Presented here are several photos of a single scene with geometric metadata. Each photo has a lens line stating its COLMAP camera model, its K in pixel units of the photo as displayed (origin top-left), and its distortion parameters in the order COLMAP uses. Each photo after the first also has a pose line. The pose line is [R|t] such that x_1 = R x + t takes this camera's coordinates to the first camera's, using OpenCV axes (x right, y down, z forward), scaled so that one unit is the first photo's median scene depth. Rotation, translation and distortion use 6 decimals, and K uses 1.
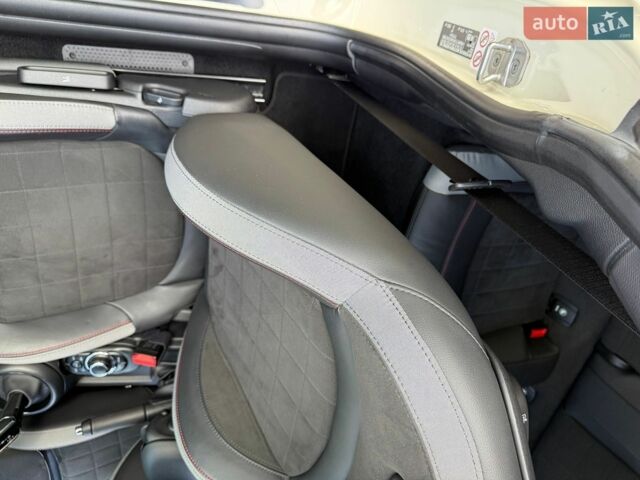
lens RADIAL K [[472.0, 0, 322.8], [0, 472.0, 241.5], [0, 0, 1]] dist [0.045644, -0.072532]
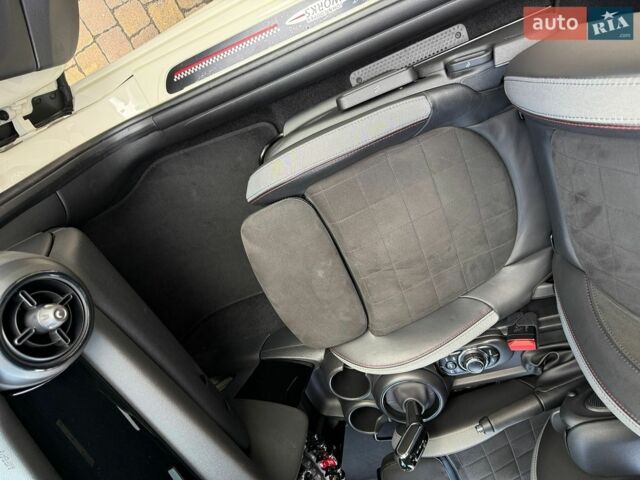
lens RADIAL K [[472.0, 0, 322.8], [0, 472.0, 241.5], [0, 0, 1]] dist [0.045644, -0.072532]
pose [[0.825948, -0.316538, -0.466492, -0.201010], [0.298235, 0.947549, -0.114917, 0.048751], [0.478399, -0.044209, 0.877029, 0.008634]]
